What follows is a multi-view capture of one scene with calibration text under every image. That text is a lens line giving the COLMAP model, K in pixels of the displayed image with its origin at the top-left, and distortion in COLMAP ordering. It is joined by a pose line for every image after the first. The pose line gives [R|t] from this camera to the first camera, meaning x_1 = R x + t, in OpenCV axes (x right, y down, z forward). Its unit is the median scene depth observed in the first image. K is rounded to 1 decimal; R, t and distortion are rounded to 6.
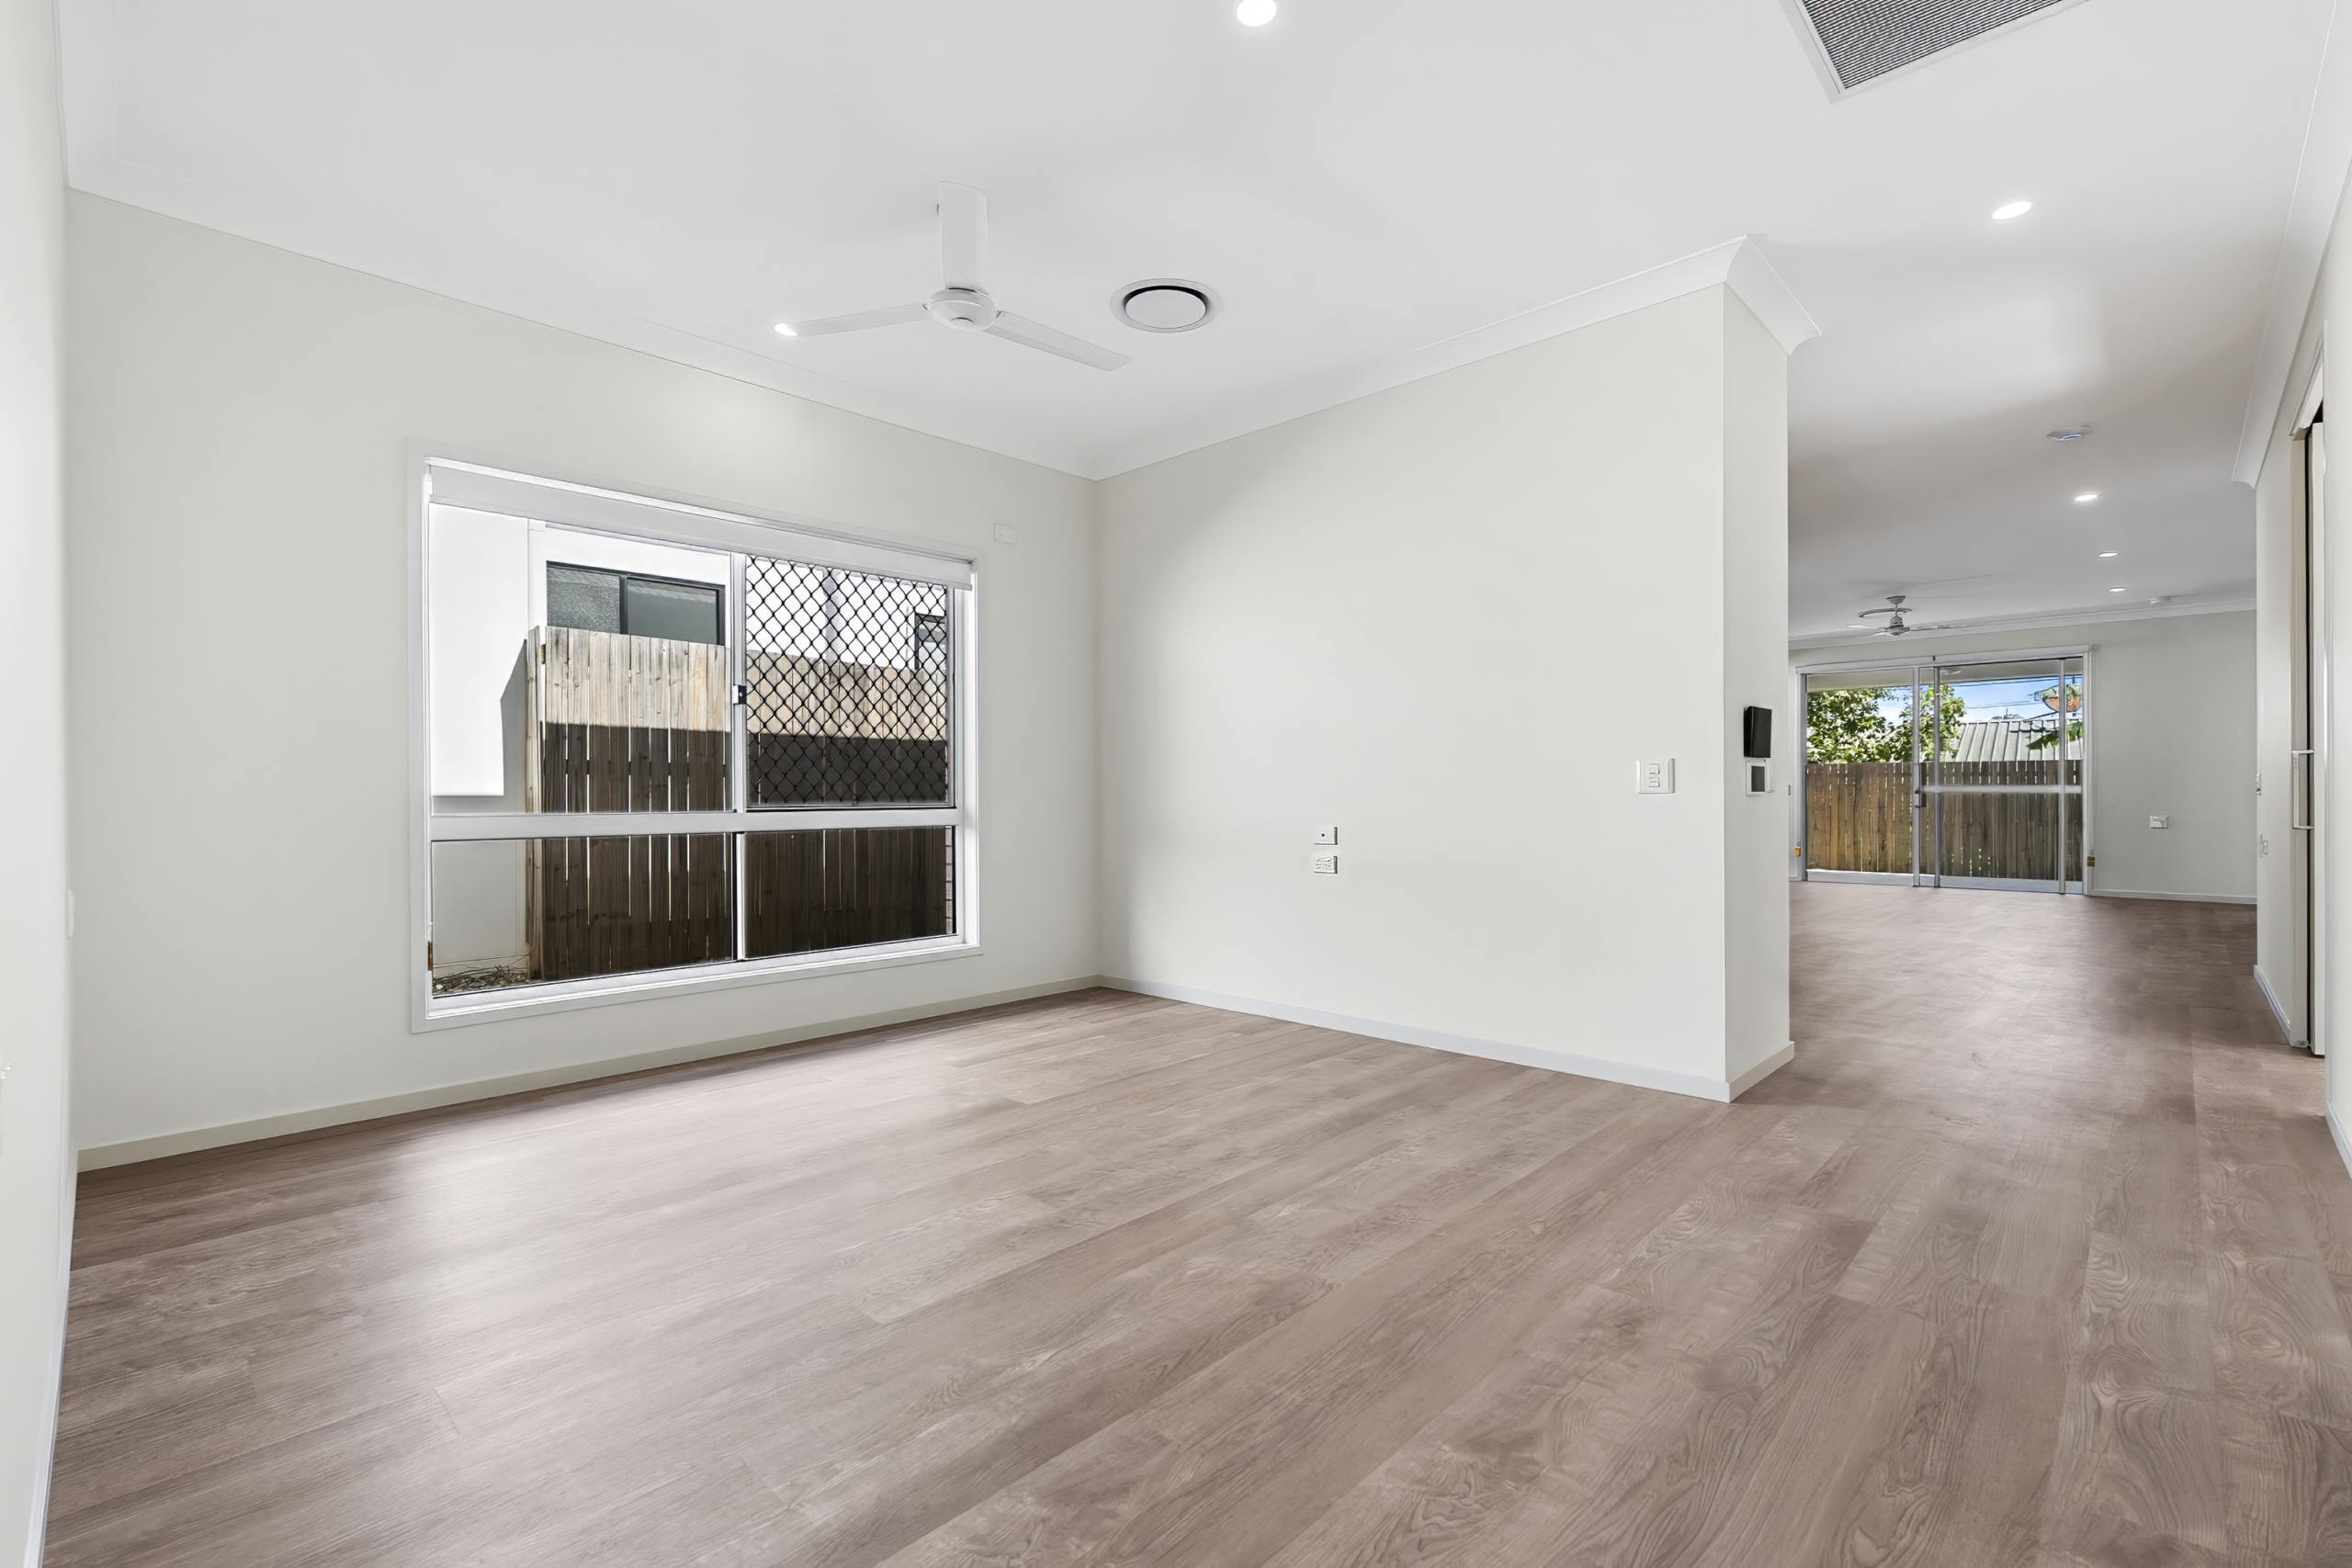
lens RADIAL K [[1039.1, 0, 1183.2], [0, 1039.1, 793.0], [0, 0, 1]] dist [-0.009493, -0.000261]
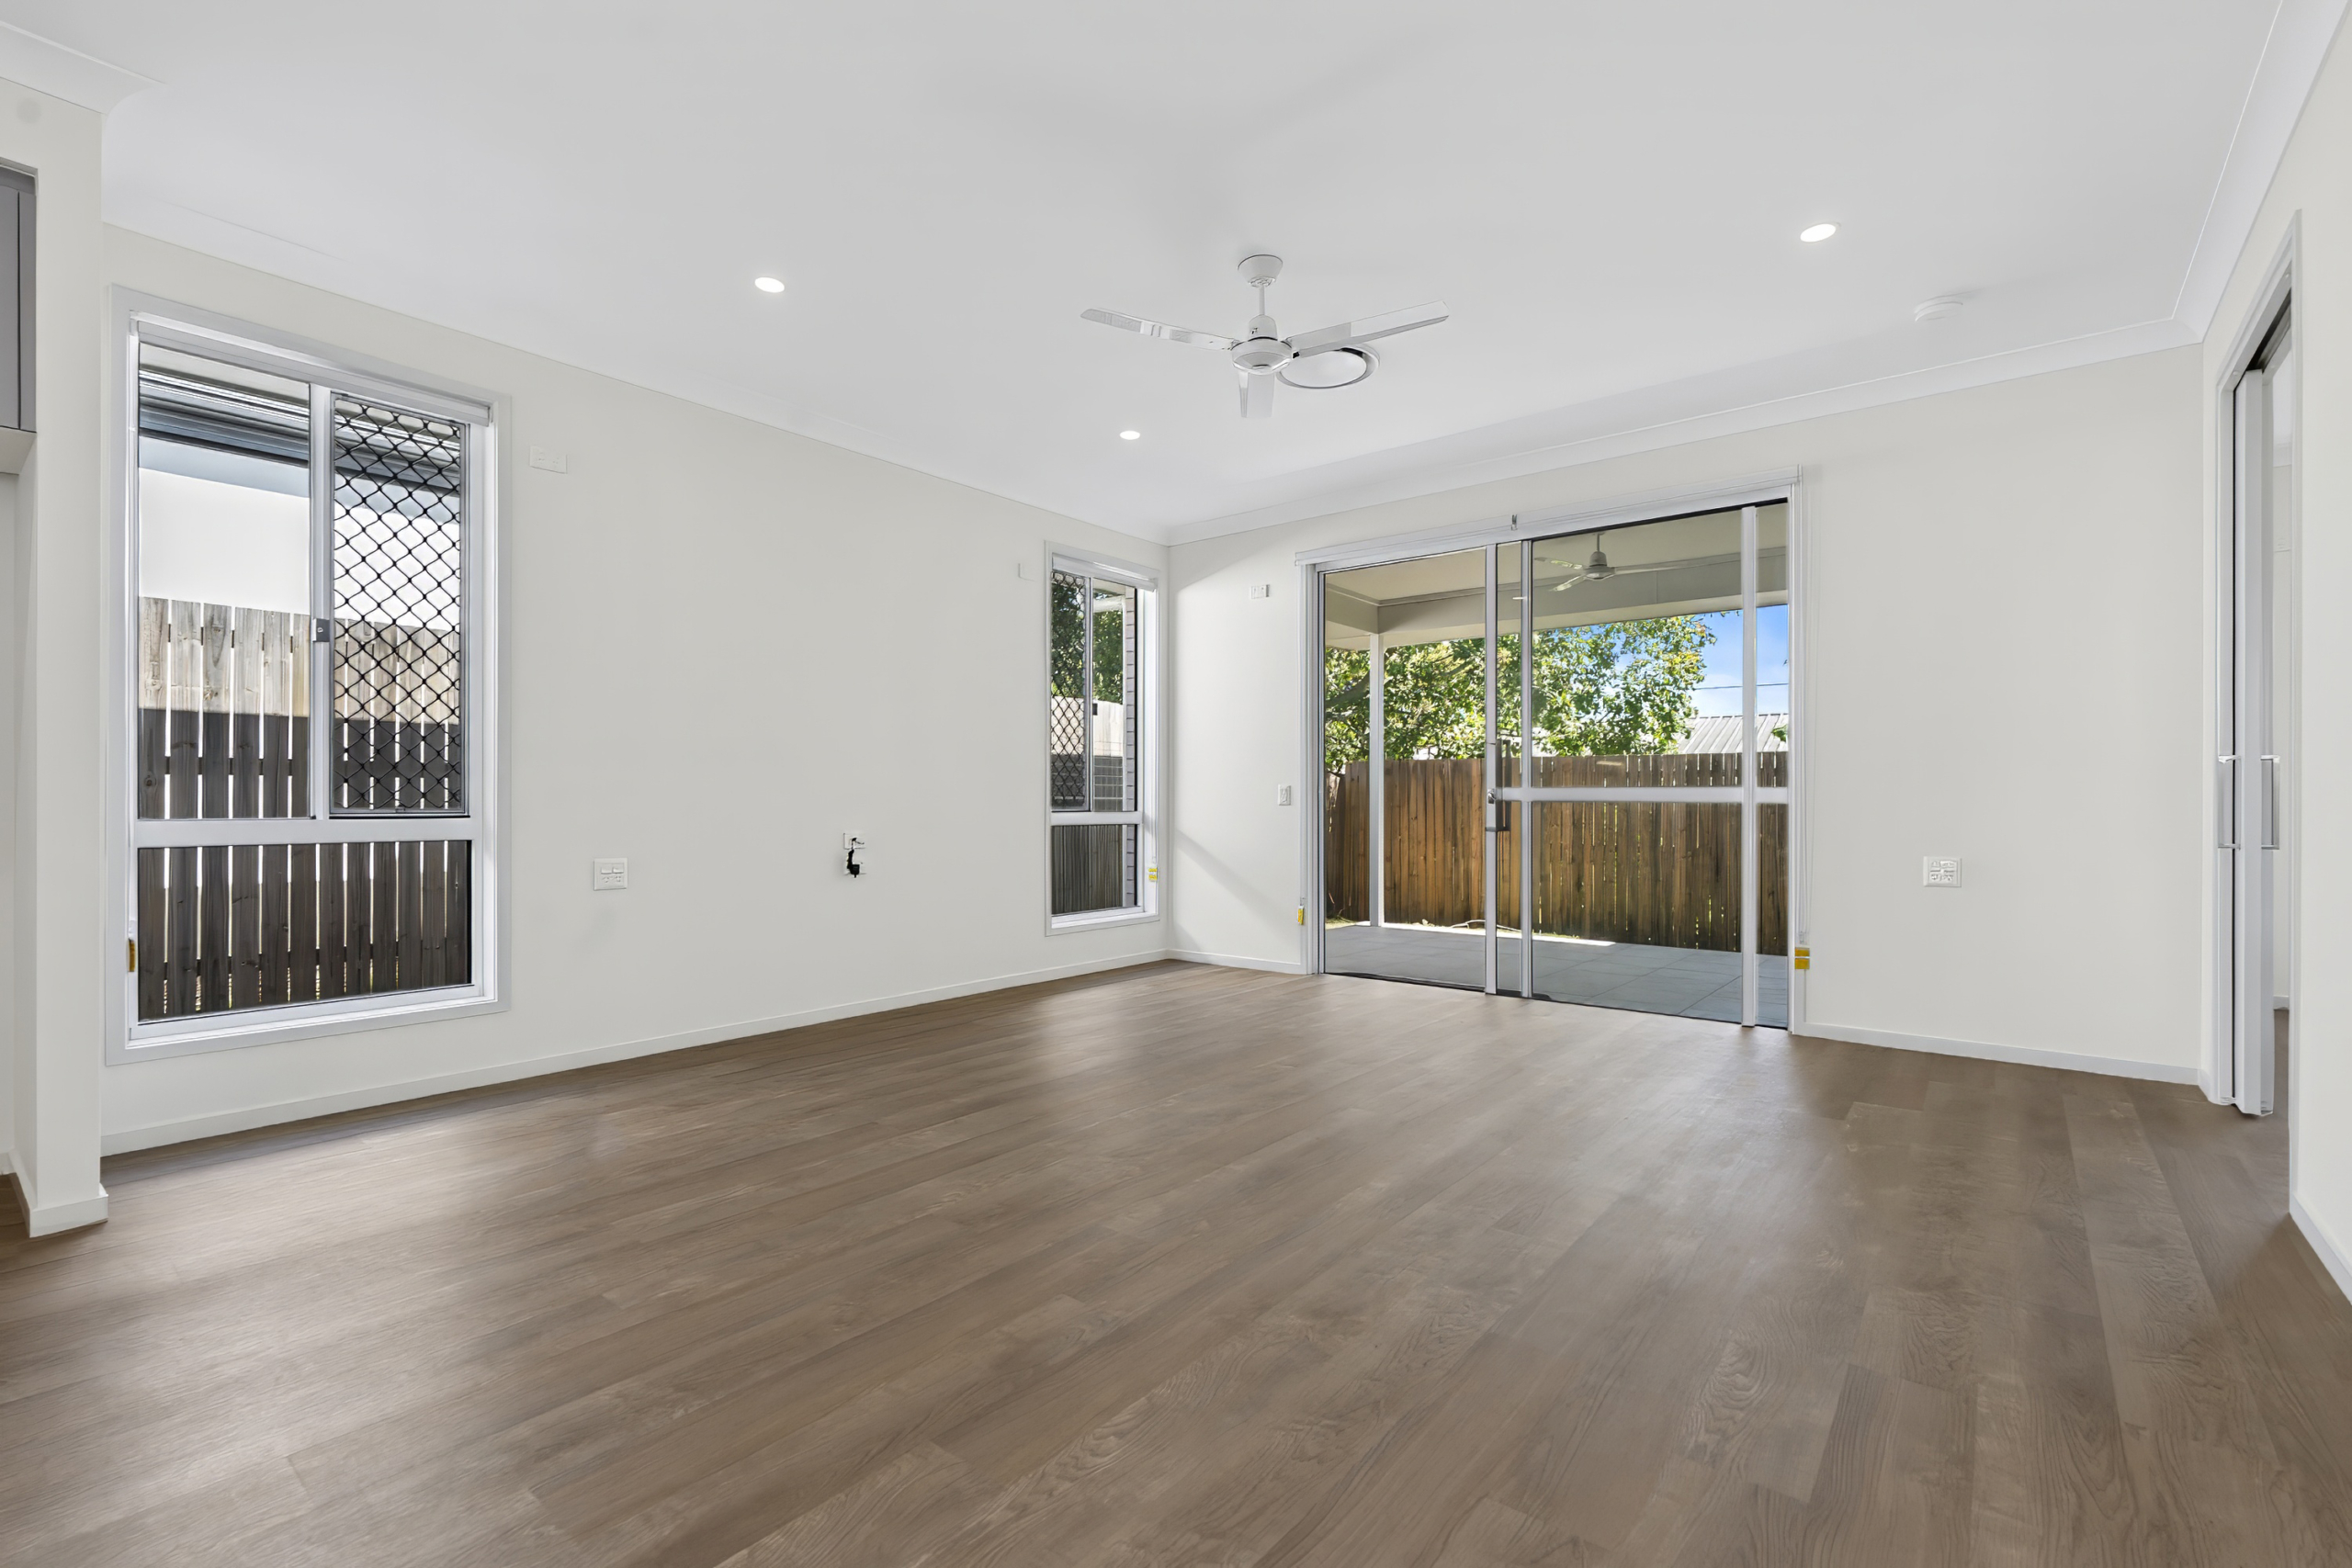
lens RADIAL K [[1039.1, 0, 1183.2], [0, 1039.1, 793.0], [0, 0, 1]] dist [-0.009493, -0.000261]
pose [[0.996259, 0.005357, 0.086254, 0.223381], [-0.004917, 0.999974, -0.005315, -0.000354], [-0.086280, 0.004871, 0.996259, 0.224804]]
